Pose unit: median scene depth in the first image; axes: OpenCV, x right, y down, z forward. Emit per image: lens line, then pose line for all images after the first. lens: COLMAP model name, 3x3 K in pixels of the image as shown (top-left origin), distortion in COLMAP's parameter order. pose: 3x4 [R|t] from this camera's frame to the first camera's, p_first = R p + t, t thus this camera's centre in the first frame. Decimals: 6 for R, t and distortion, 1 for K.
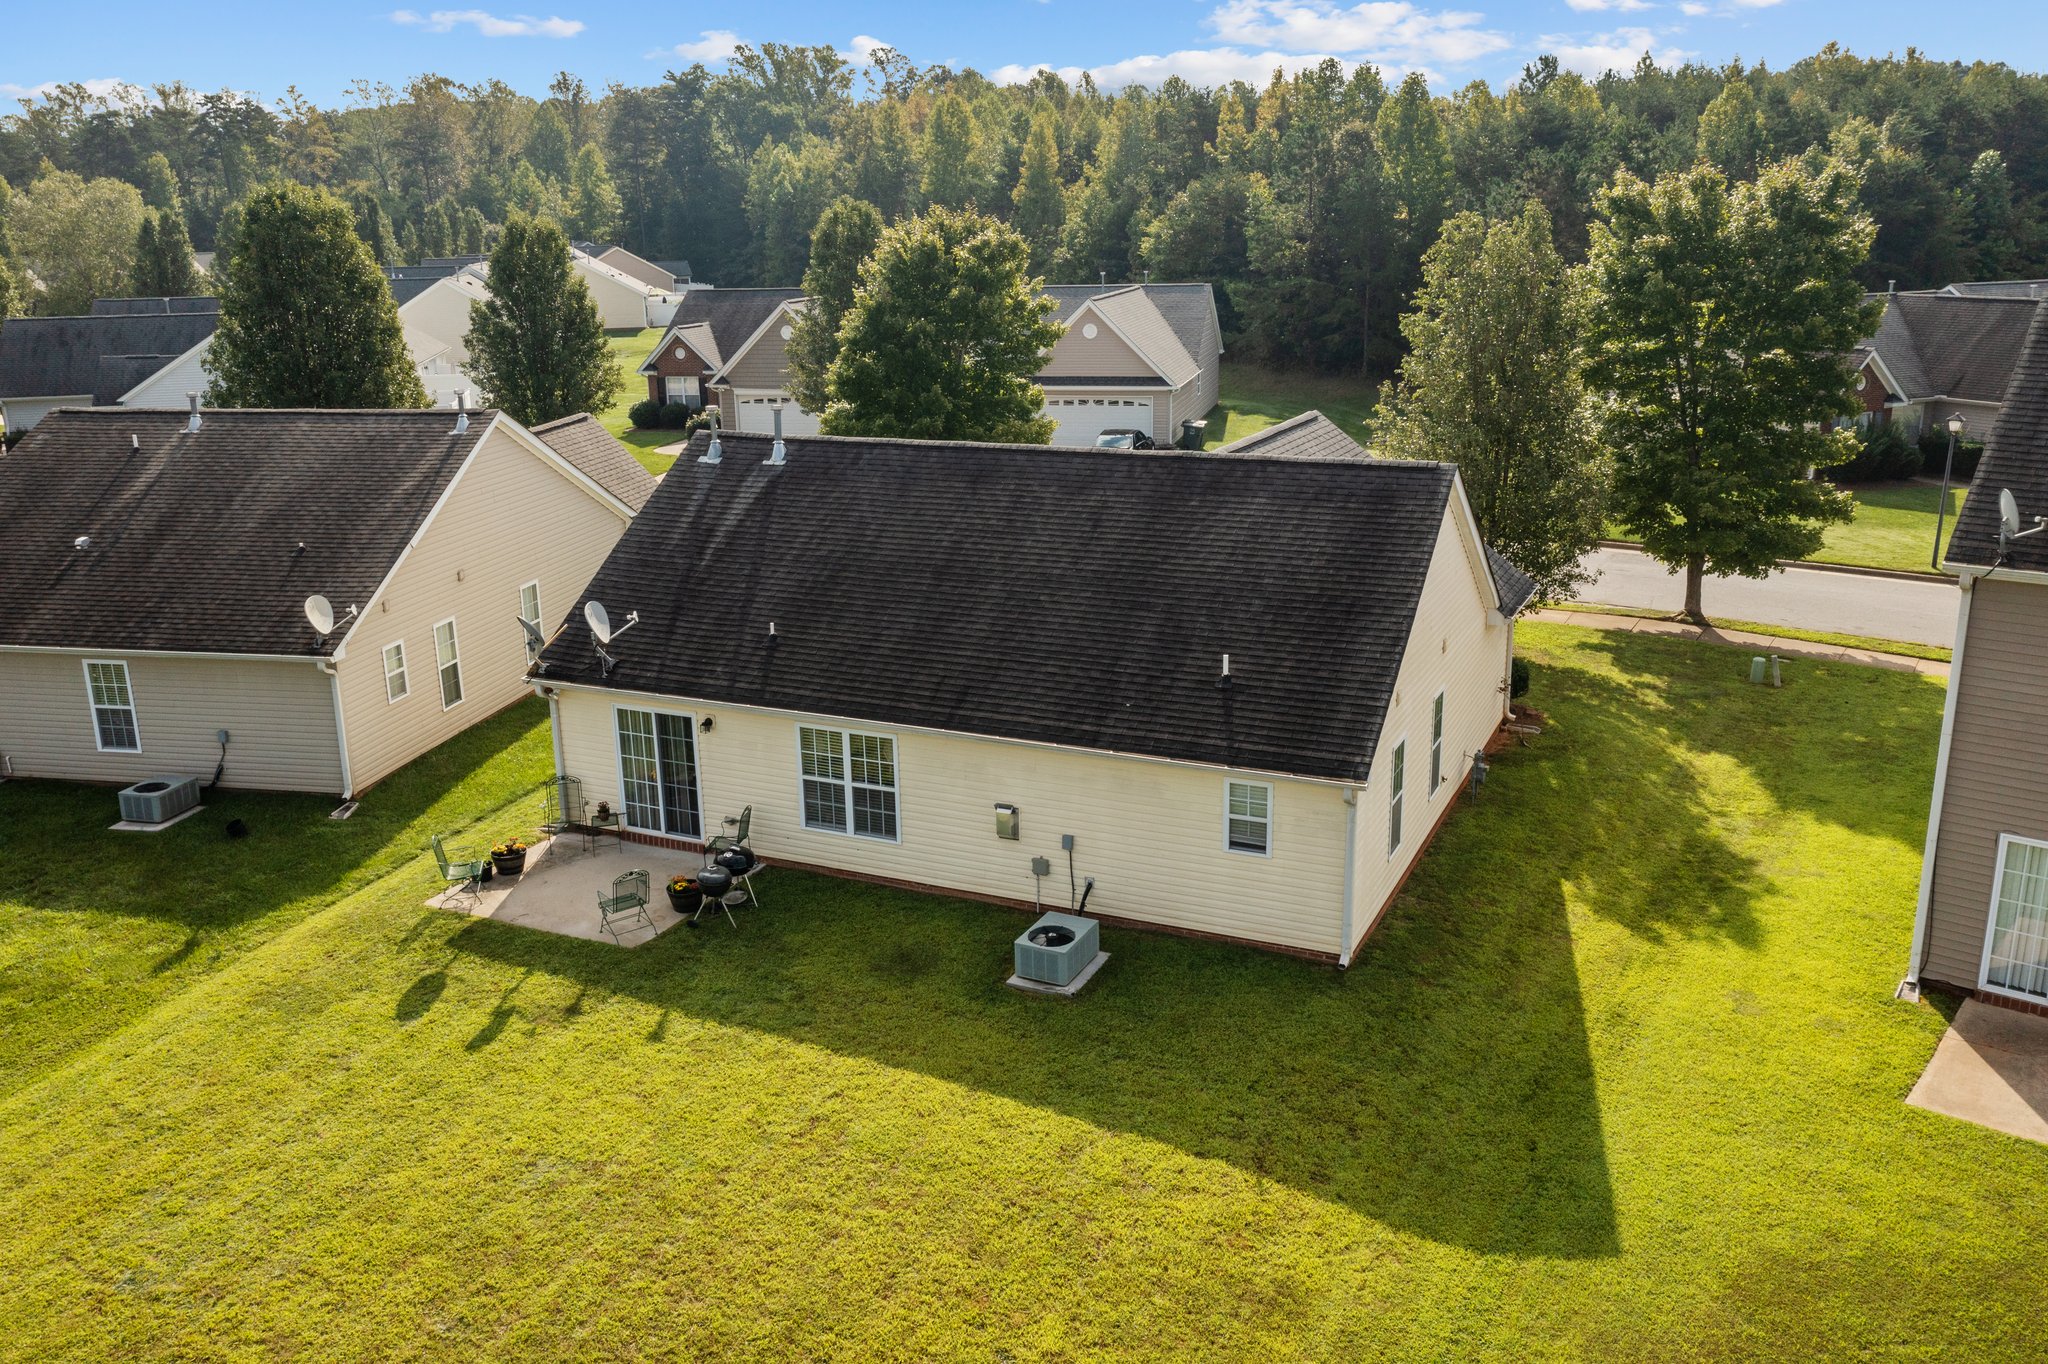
lens RADIAL K [[1620.1, 0, 1024.0], [0, 1620.1, 682.0], [0, 0, 1]] dist [-0.007200, 0.007503]
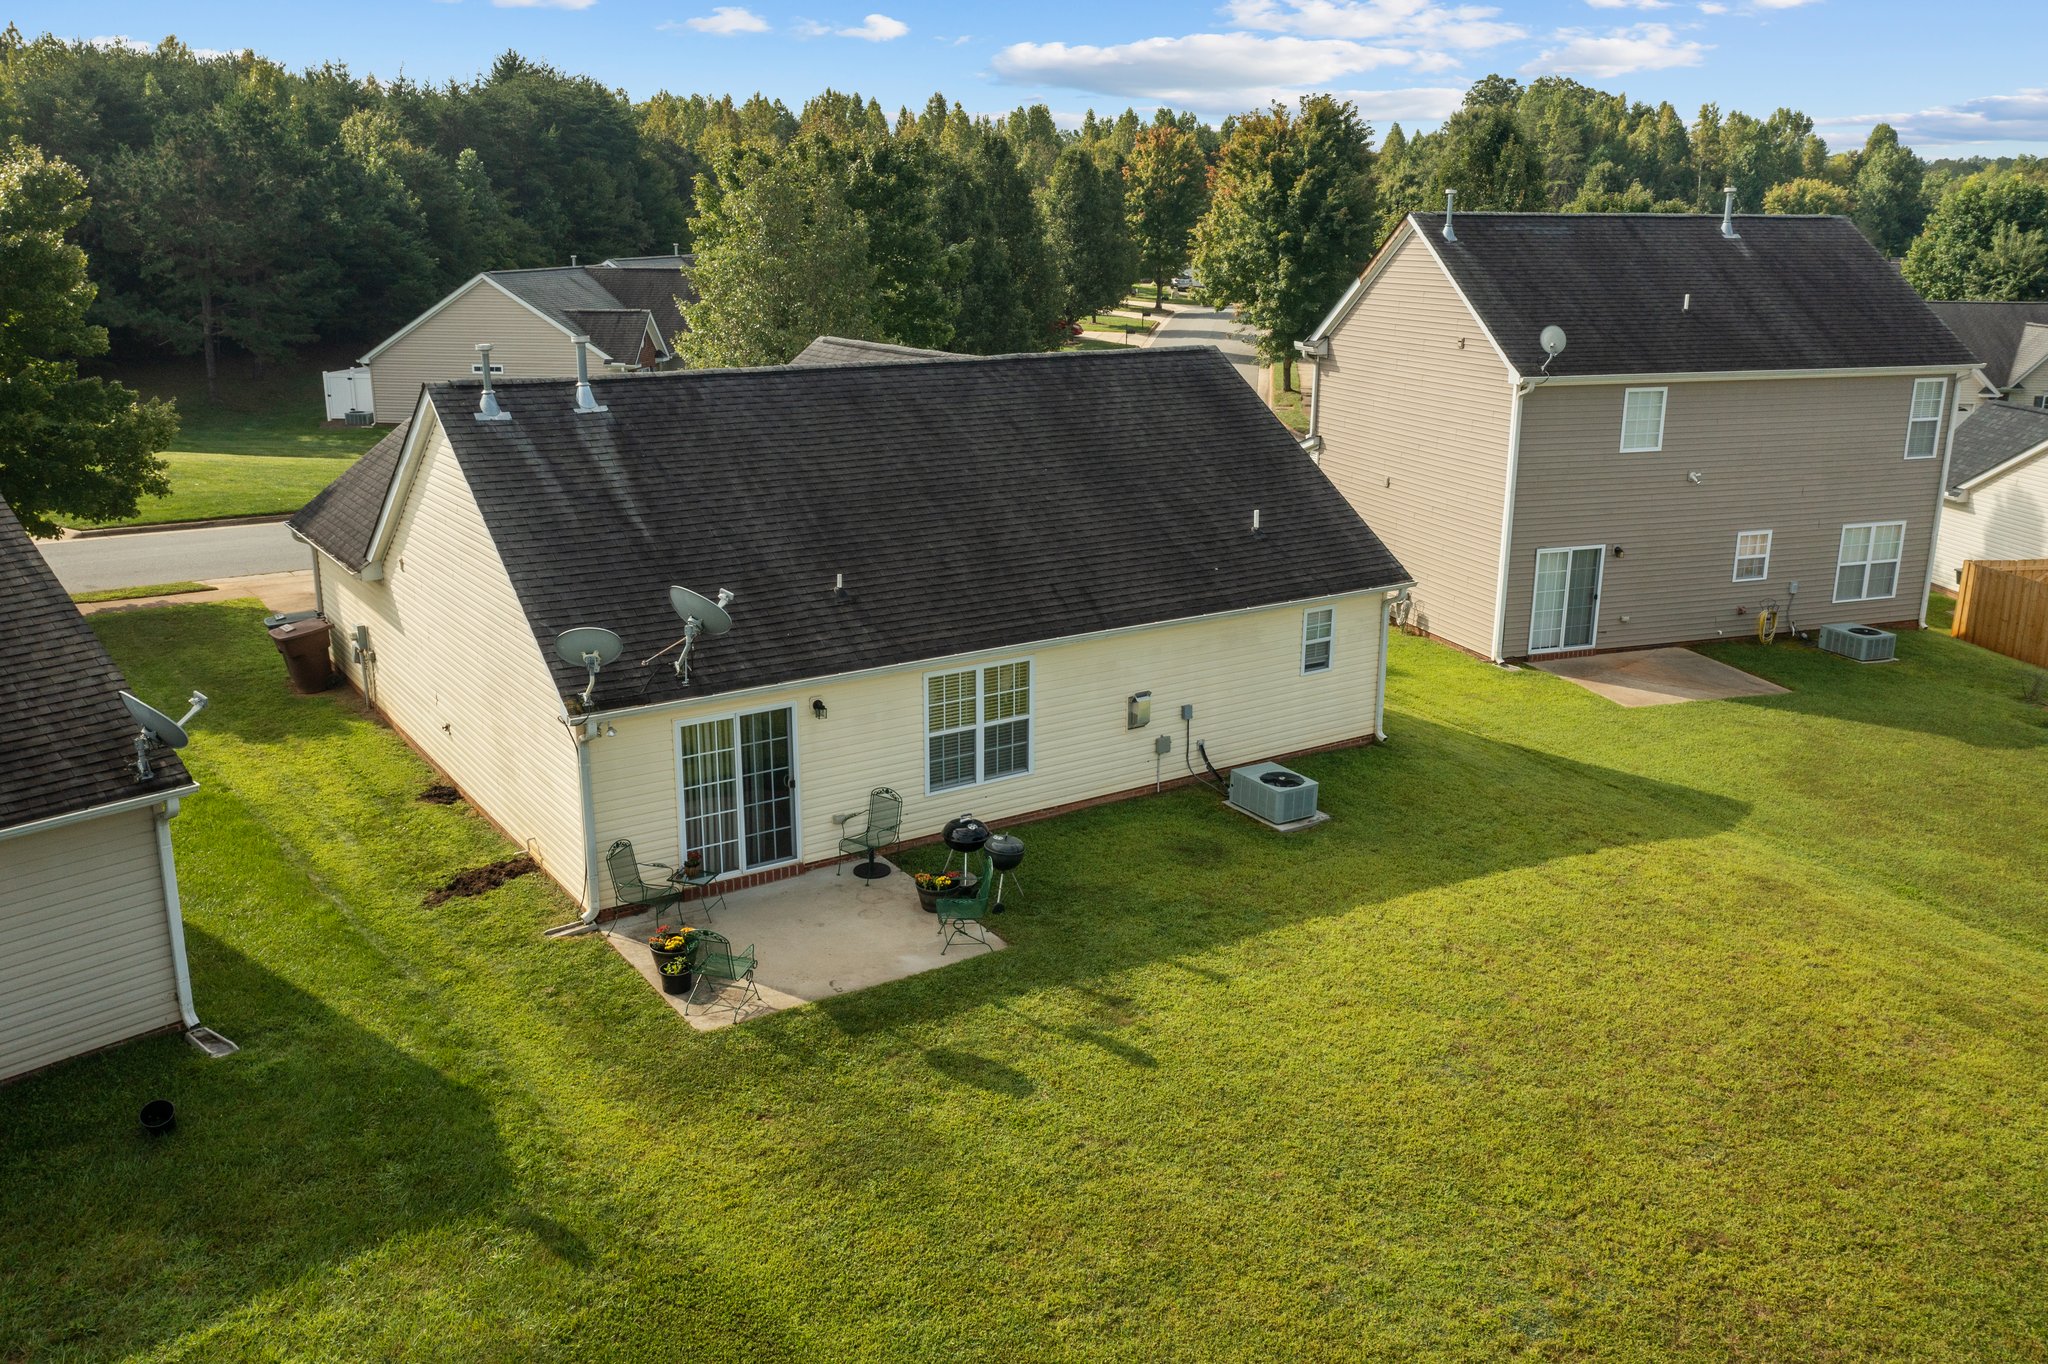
lens RADIAL K [[1649.2, 0, 1024.8], [0, 1649.2, 650.0], [0, 0, 1]] dist [-0.006667, -0.006141]
pose [[0.515292, -0.194803, 0.834581, -0.800171], [0.219911, 0.971273, 0.090930, -0.052994], [-0.828319, 0.136679, 0.543329, 0.441482]]
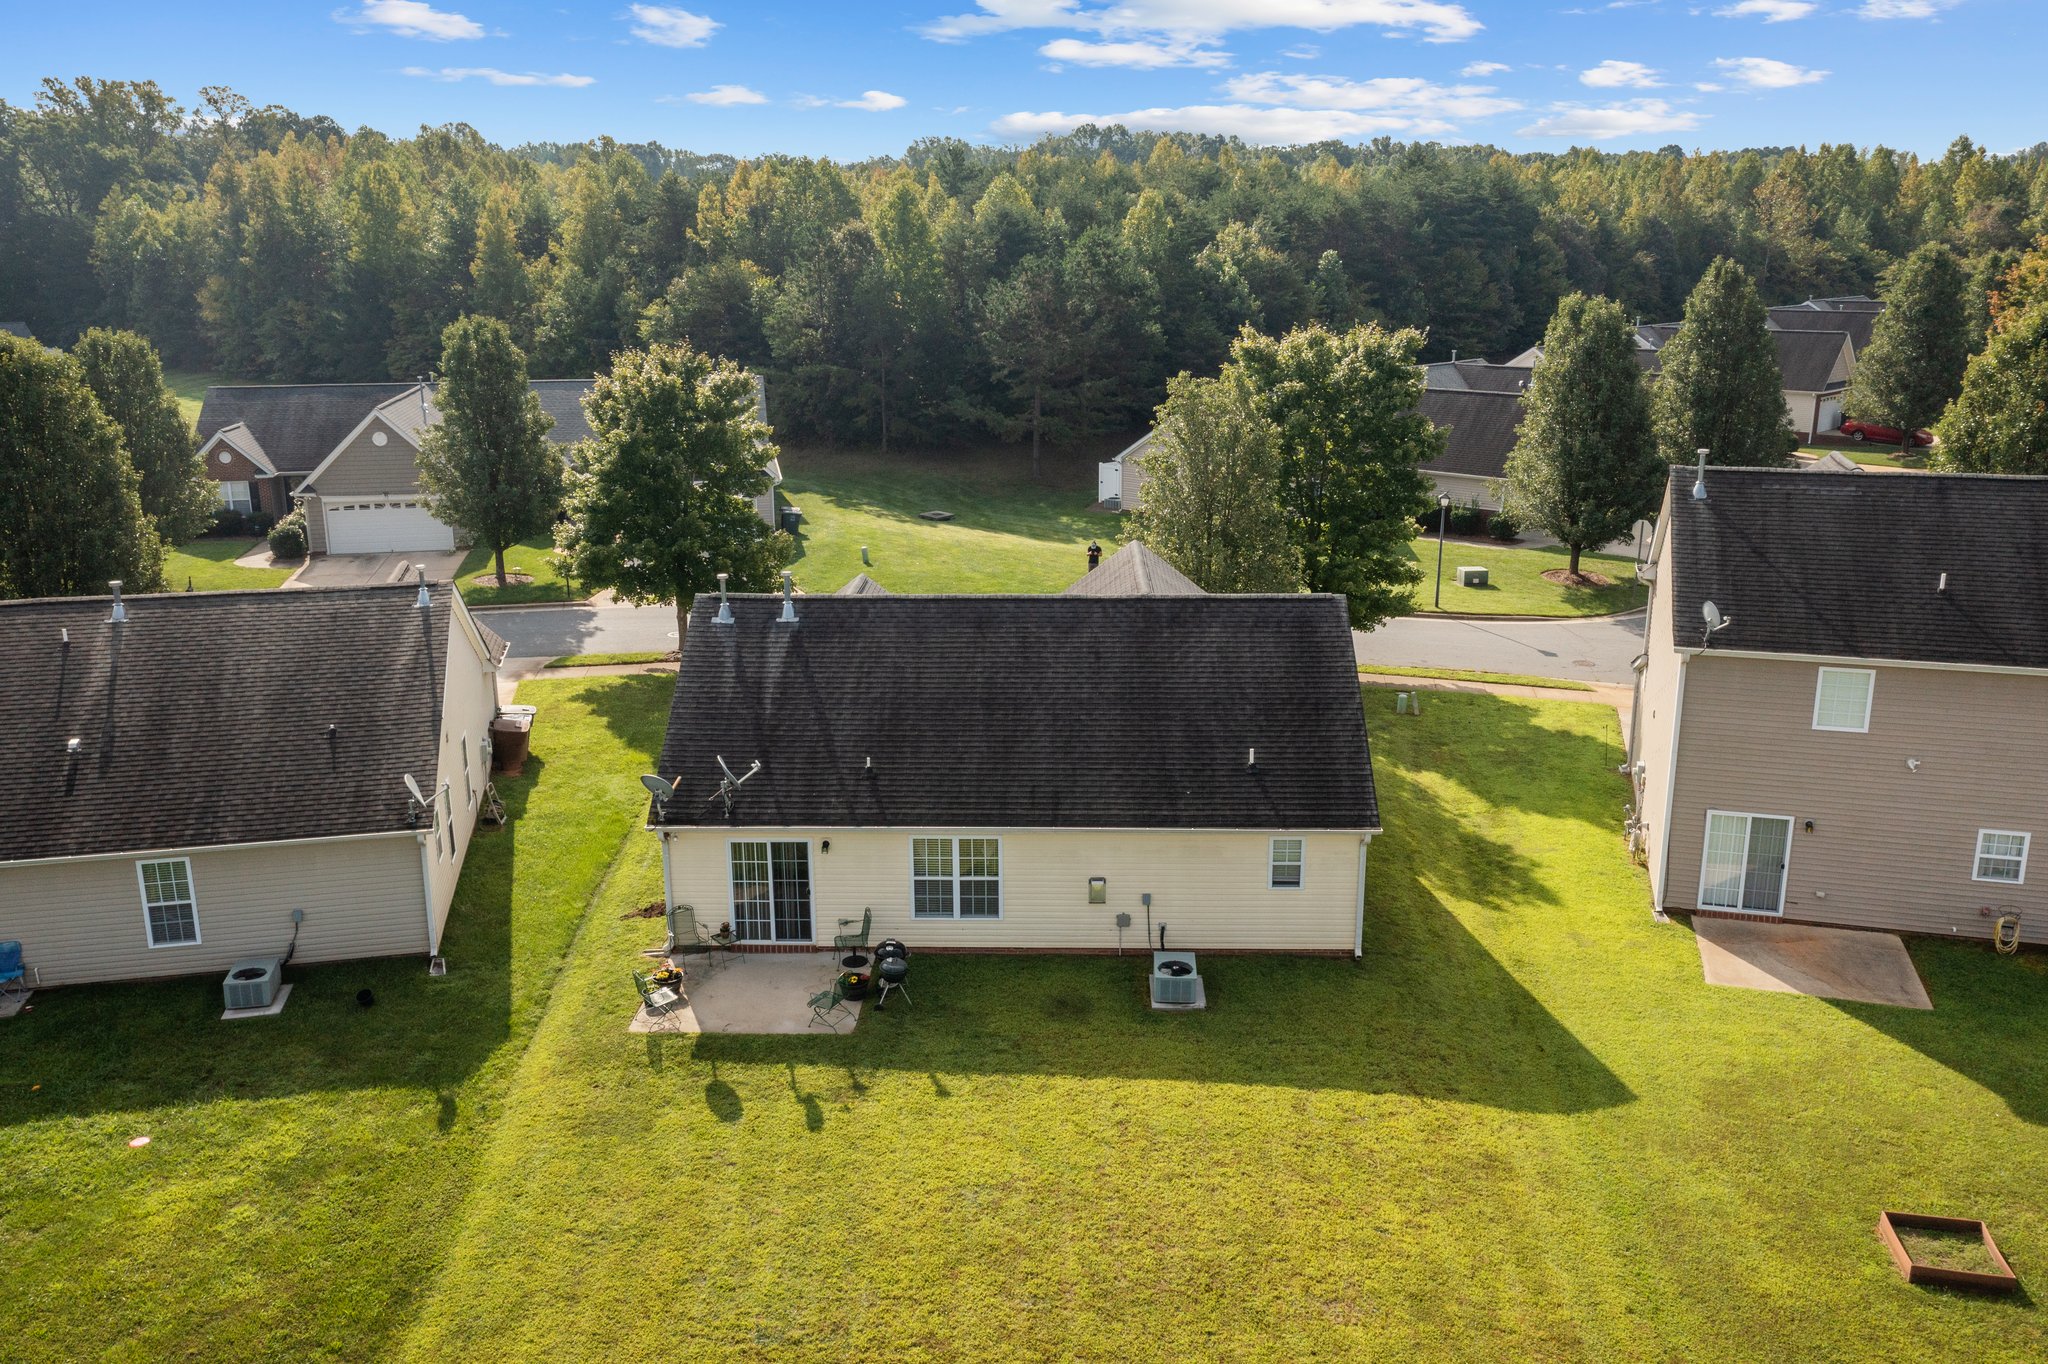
lens RADIAL K [[1620.1, 0, 1024.0], [0, 1620.1, 682.0], [0, 0, 1]] dist [-0.007200, 0.007503]
pose [[0.916931, -0.090488, 0.388651, -0.502257], [0.097649, 0.995220, 0.001332, -0.080748], [-0.386914, 0.036730, 0.921384, -0.178909]]
